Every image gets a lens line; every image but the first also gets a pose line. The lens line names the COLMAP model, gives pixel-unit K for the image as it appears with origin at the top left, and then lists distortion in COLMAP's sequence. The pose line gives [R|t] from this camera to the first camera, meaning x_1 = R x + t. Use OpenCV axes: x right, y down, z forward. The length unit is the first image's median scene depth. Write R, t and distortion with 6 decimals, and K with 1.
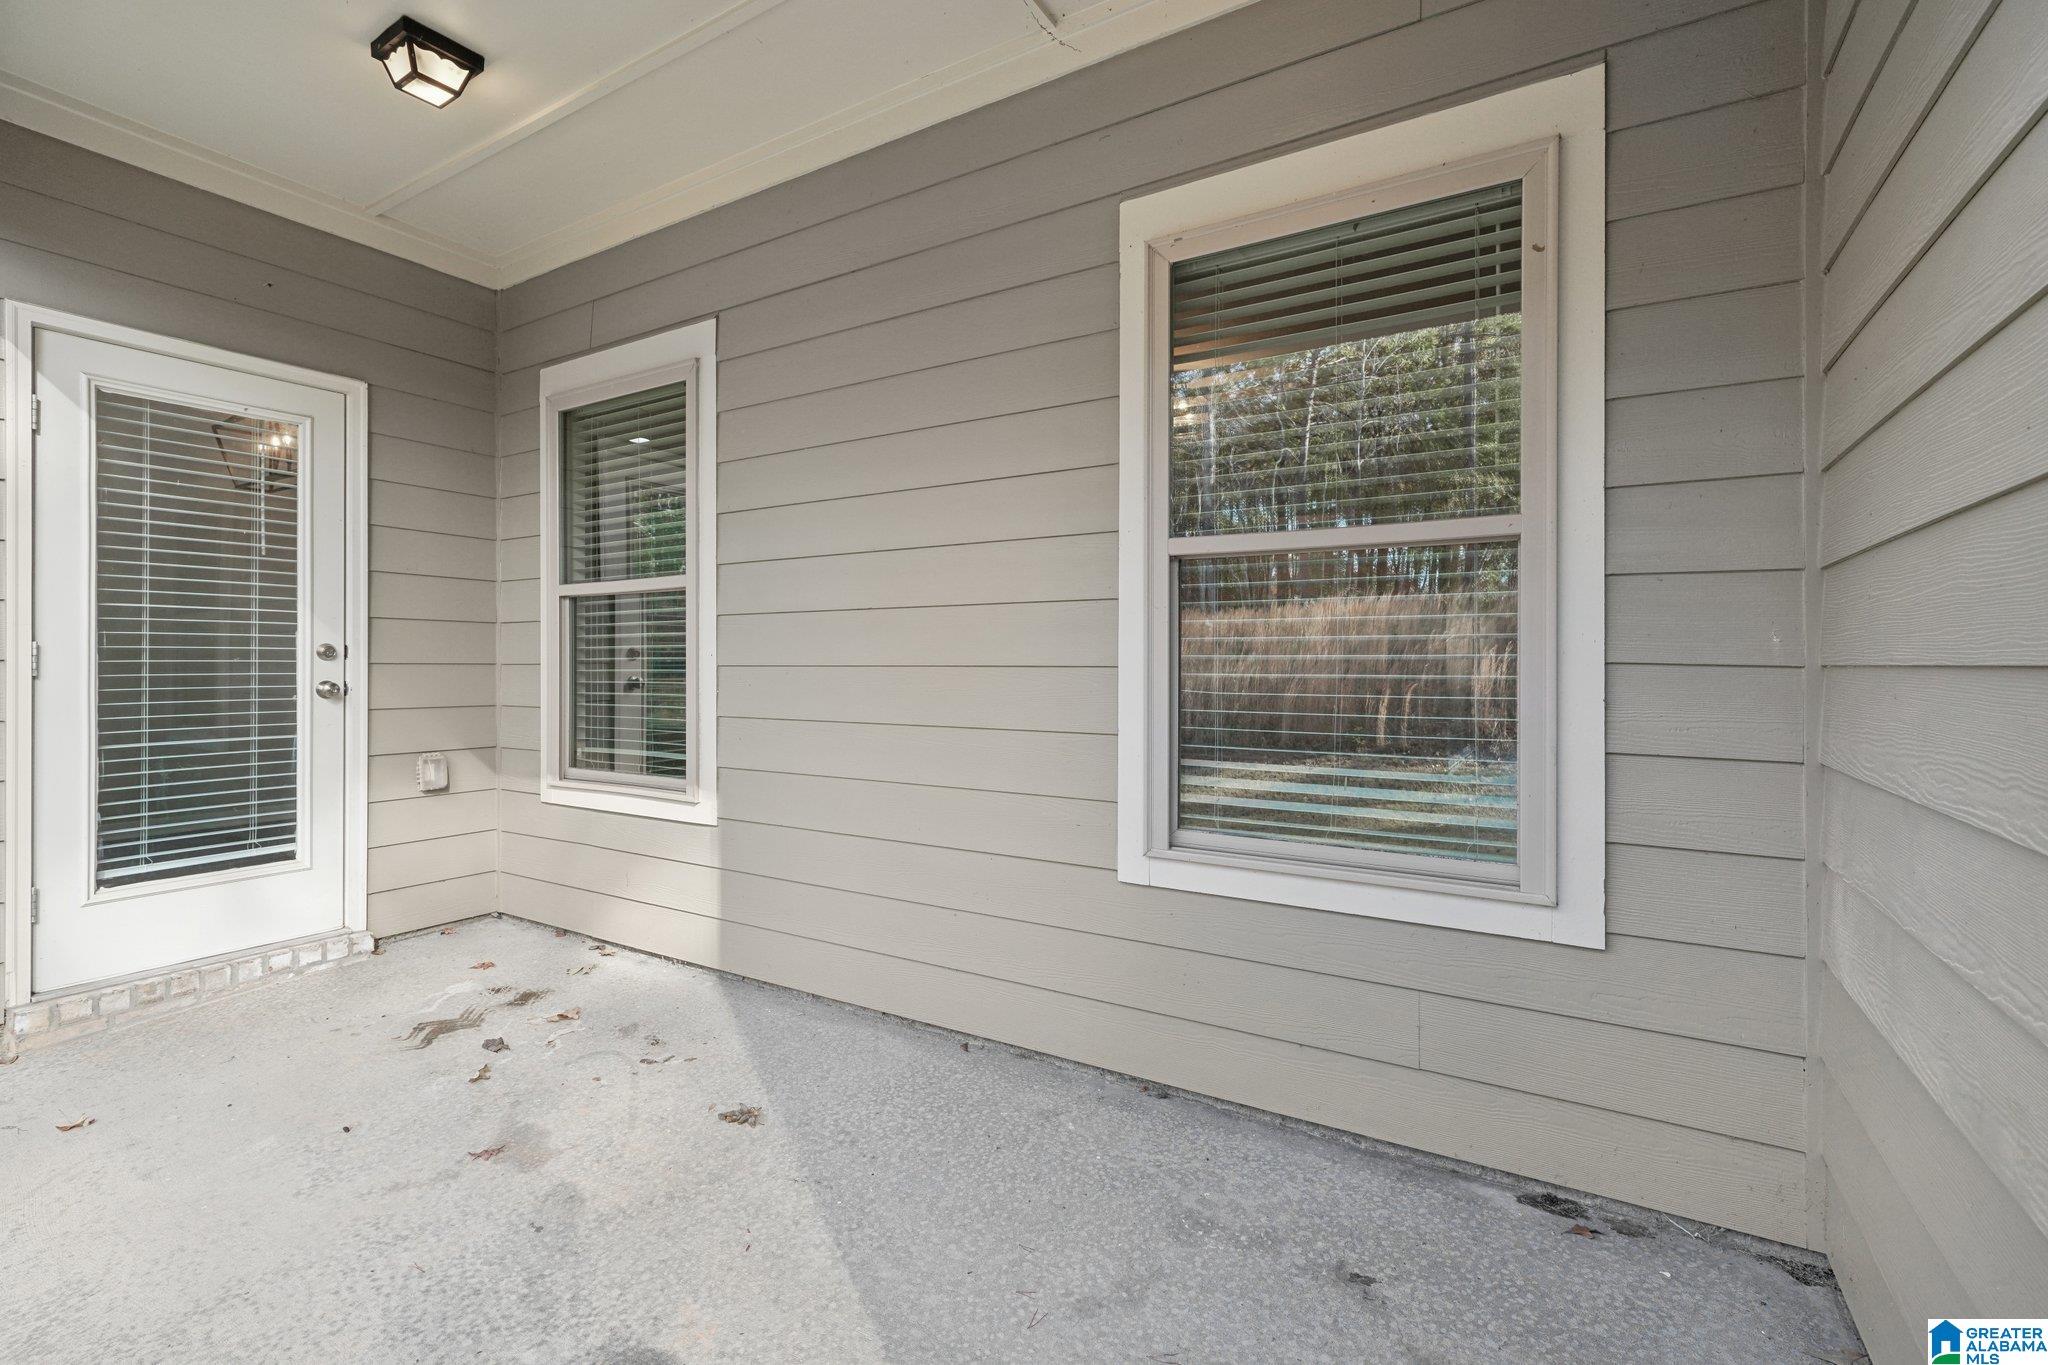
lens RADIAL K [[890.3, 0, 1028.2], [0, 890.3, 658.2], [0, 0, 1]] dist [0.000705, 0.000096]
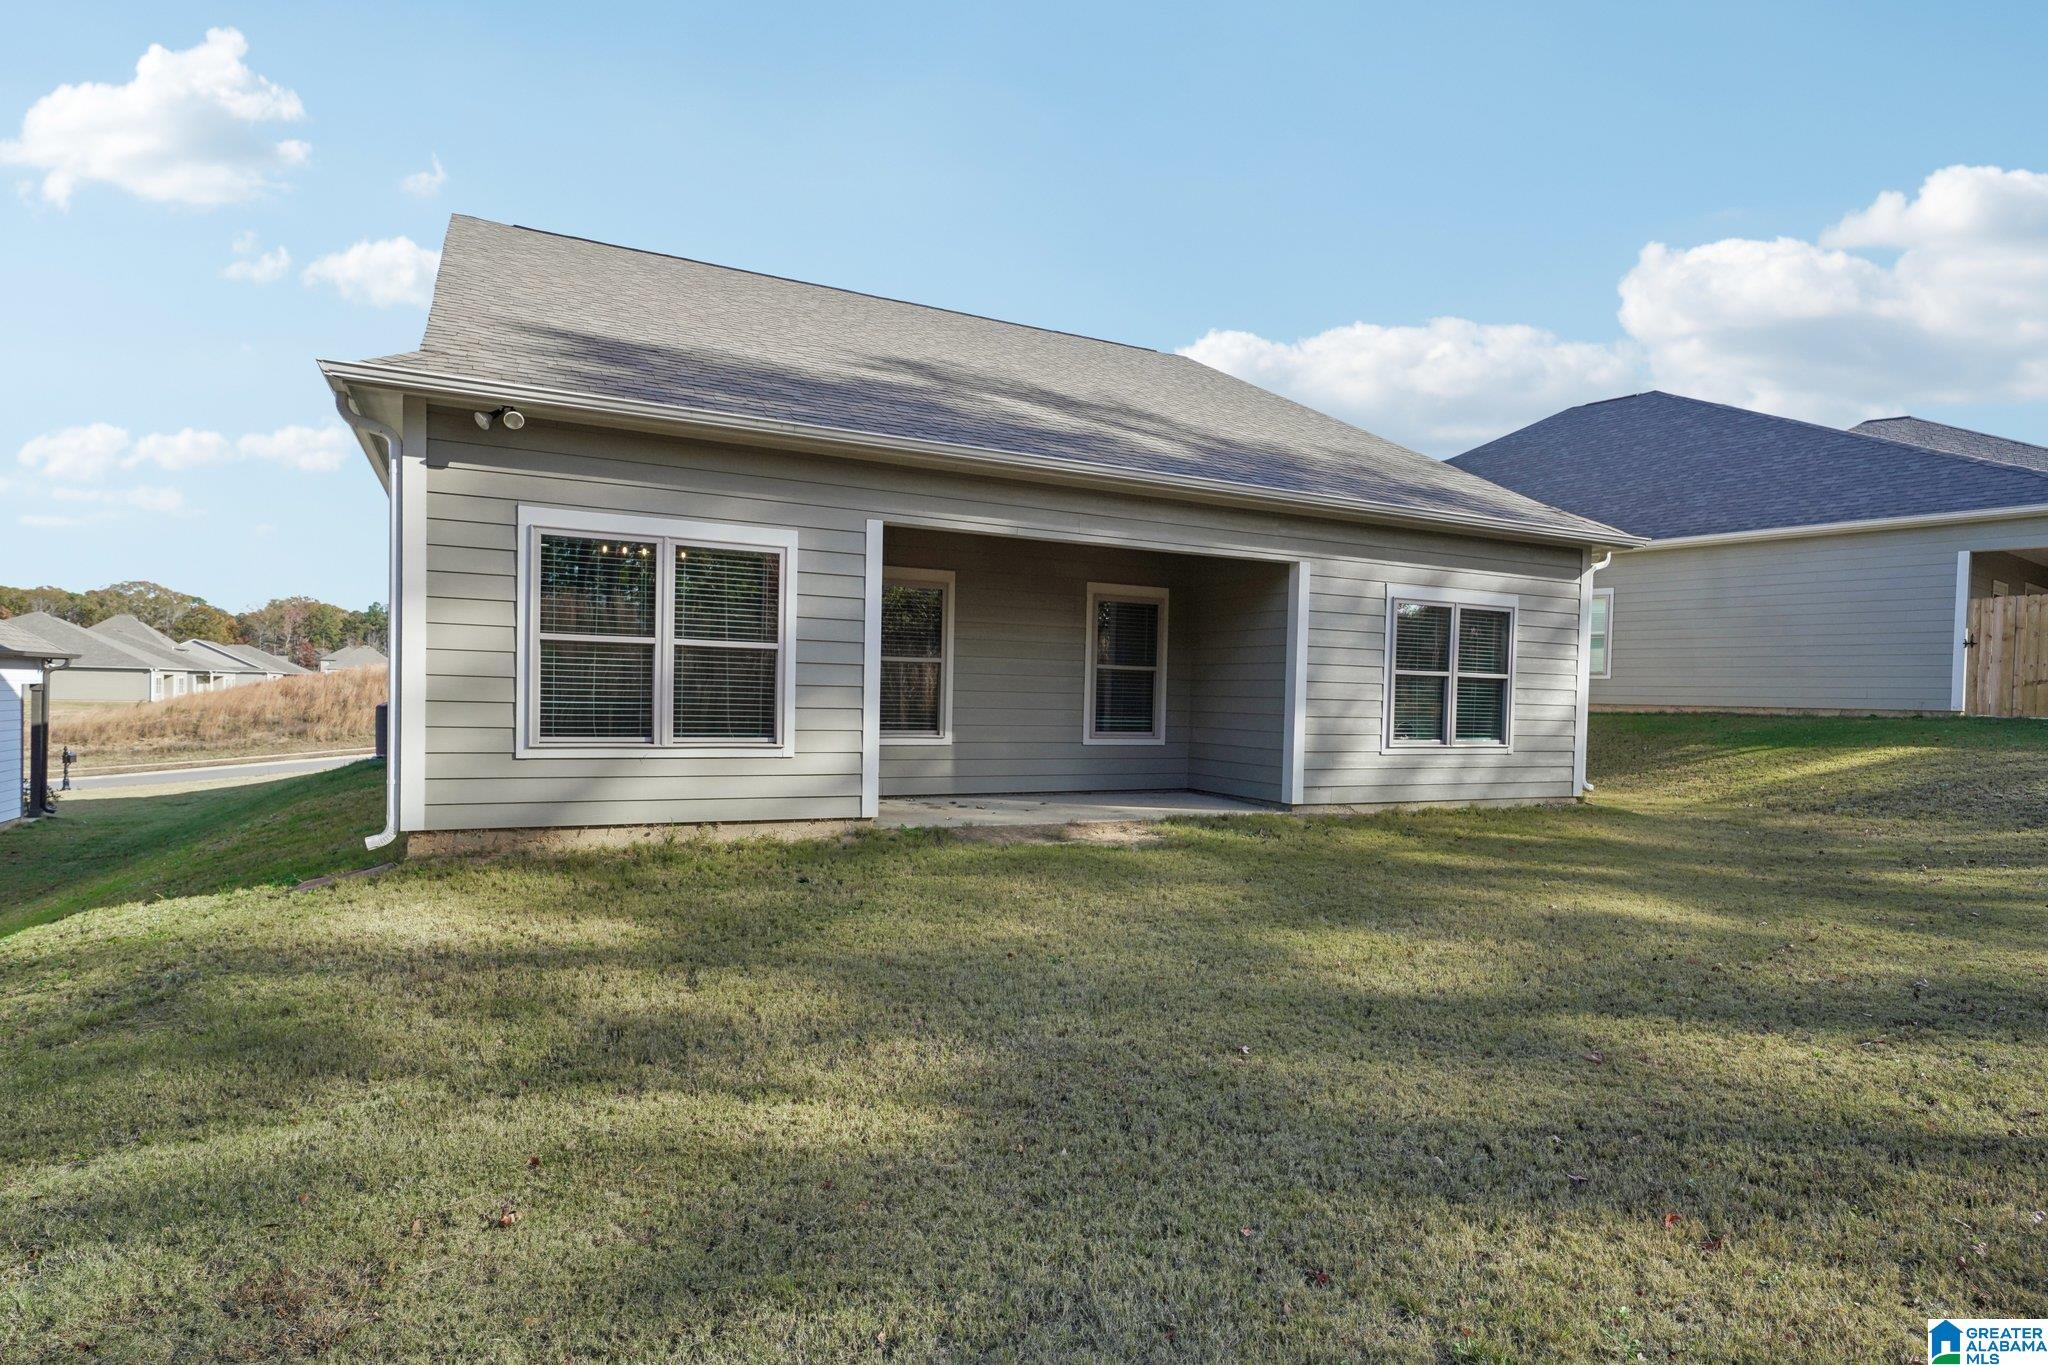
lens RADIAL K [[1056.3, 0, 1023.3], [0, 1056.3, 721.6], [0, 0, 1]] dist [0.014010, 0.000405]
pose [[0.540872, -0.009280, 0.841053, -3.129604], [-0.026191, 0.999268, 0.027869, 0.007135], [-0.840697, -0.037102, 0.540234, -1.068837]]
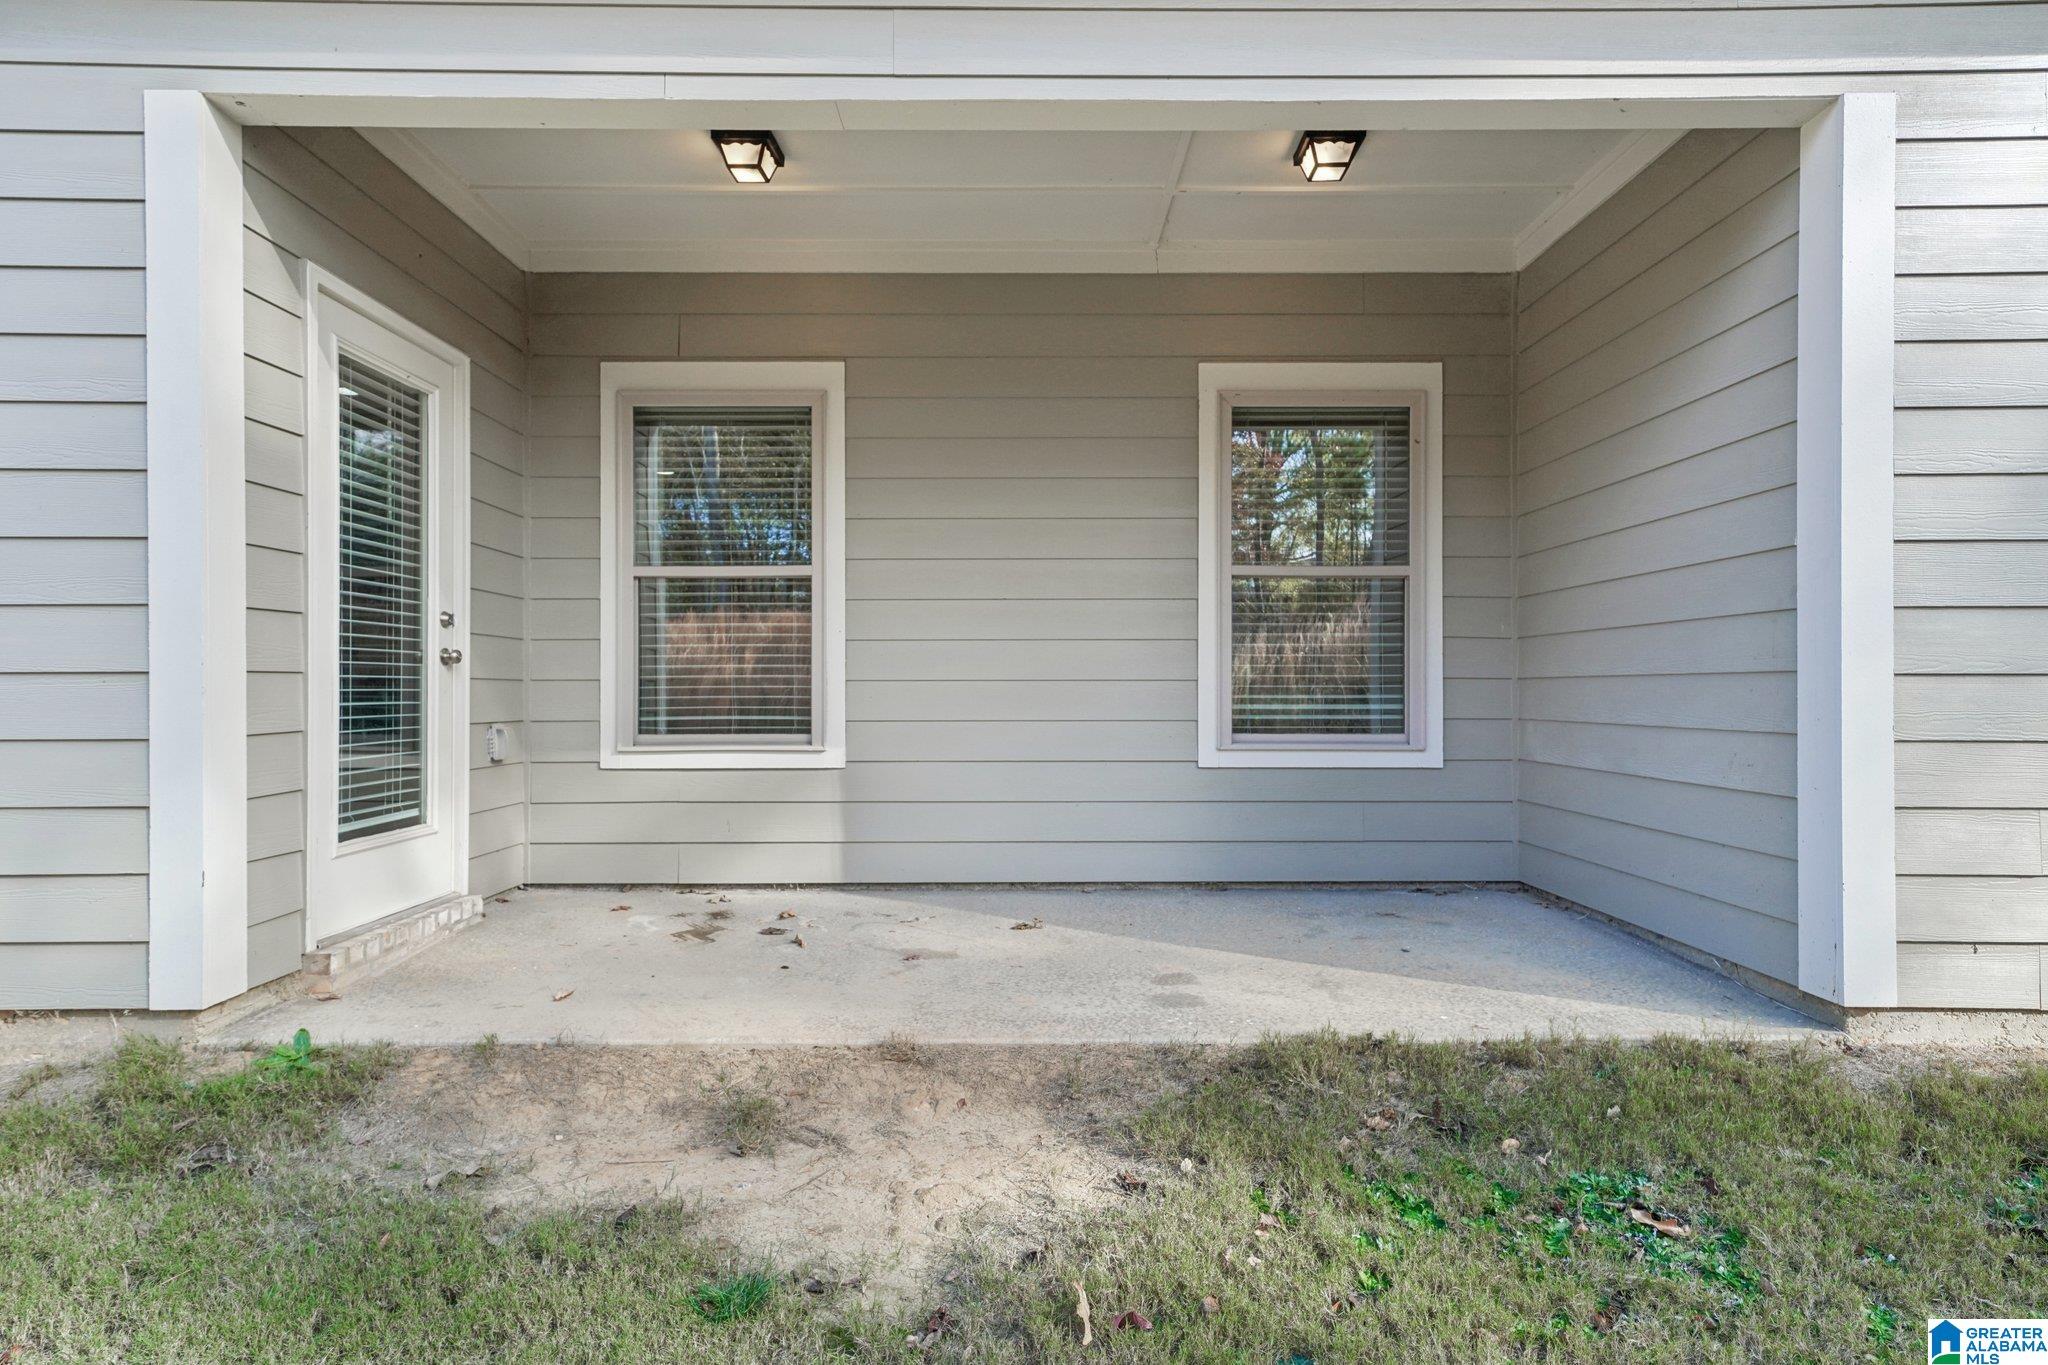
lens RADIAL K [[1058.9, 0, 1016.6], [0, 1058.9, 683.5], [0, 0, 1]] dist [0.009483, 0.000084]
pose [[0.855622, 0.001942, 0.517597, -0.905497], [-0.001479, 0.999998, -0.001307, 0.070160], [-0.517598, 0.000353, 0.855624, -0.390122]]
